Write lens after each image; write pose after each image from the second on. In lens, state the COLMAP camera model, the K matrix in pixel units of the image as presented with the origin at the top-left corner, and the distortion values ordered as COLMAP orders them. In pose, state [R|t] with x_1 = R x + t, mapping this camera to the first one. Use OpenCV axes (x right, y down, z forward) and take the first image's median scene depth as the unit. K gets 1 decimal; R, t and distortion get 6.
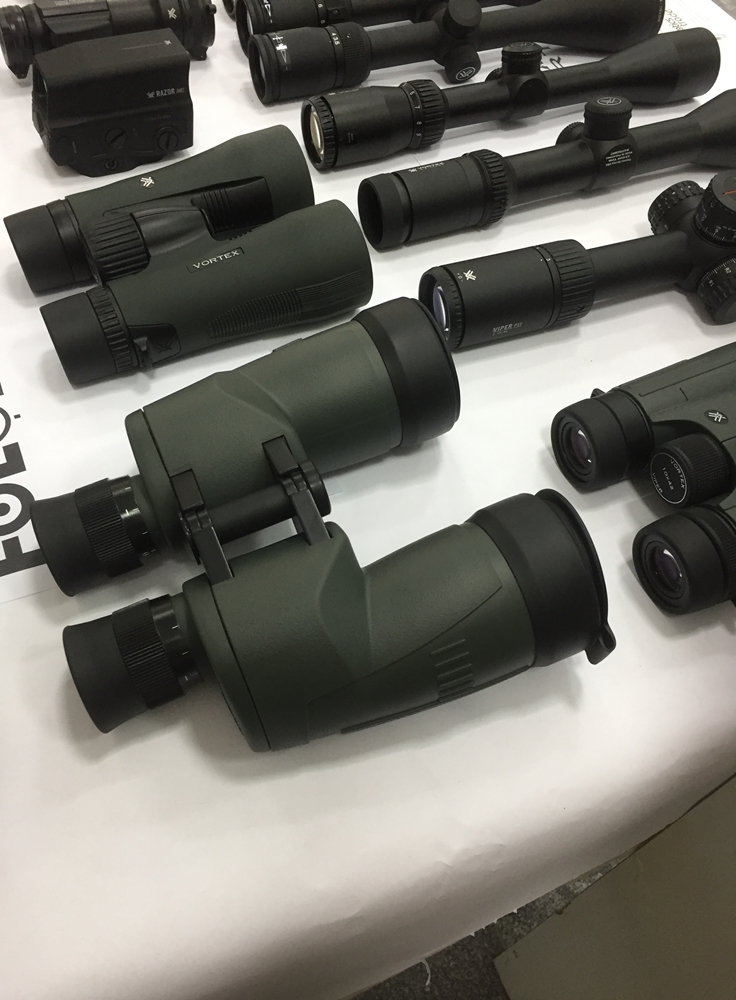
lens RADIAL K [[858.7, 0, 361.6], [0, 858.7, 497.9], [0, 0, 1]] dist [0.069213, -0.111932]
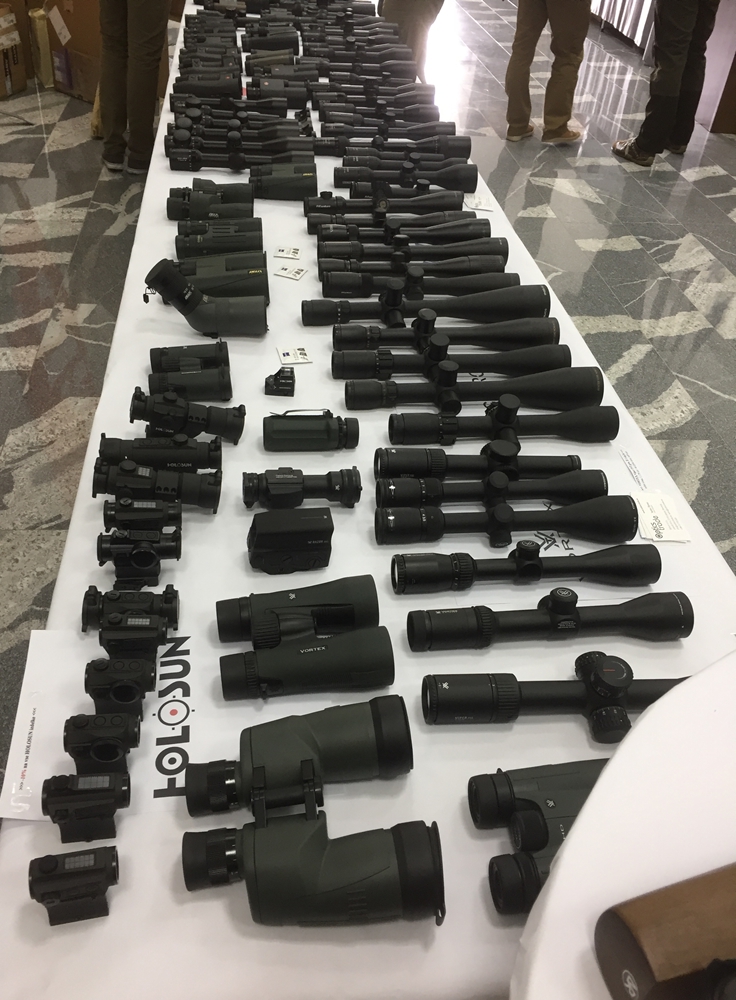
lens RADIAL K [[858.7, 0, 361.6], [0, 858.7, 497.9], [0, 0, 1]] dist [0.069213, -0.111932]
pose [[0.961061, 0.173458, -0.215116, 0.297497], [-0.227503, 0.938532, -0.259617, -0.127858], [0.156860, 0.298447, 0.941448, -0.904799]]
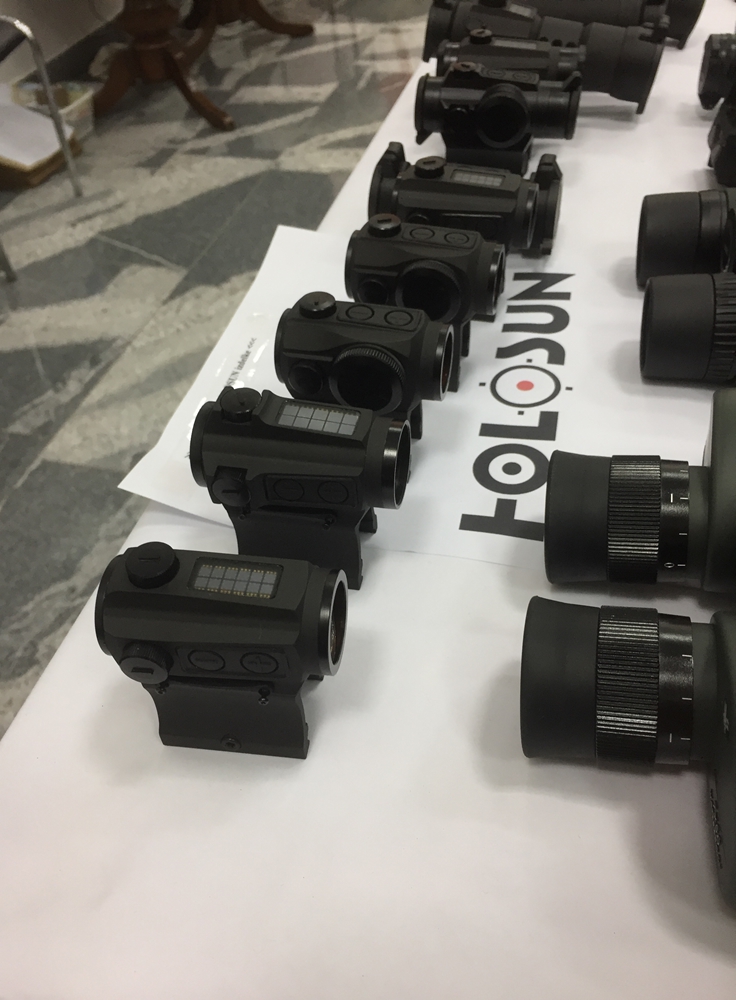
lens RADIAL K [[858.7, 0, 361.6], [0, 858.7, 497.9], [0, 0, 1]] dist [0.069213, -0.111932]
pose [[0.783905, 0.332468, -0.524365, -0.081575], [-0.424687, 0.903199, -0.062226, 0.144675], [0.452918, 0.271470, 0.849217, 0.227754]]
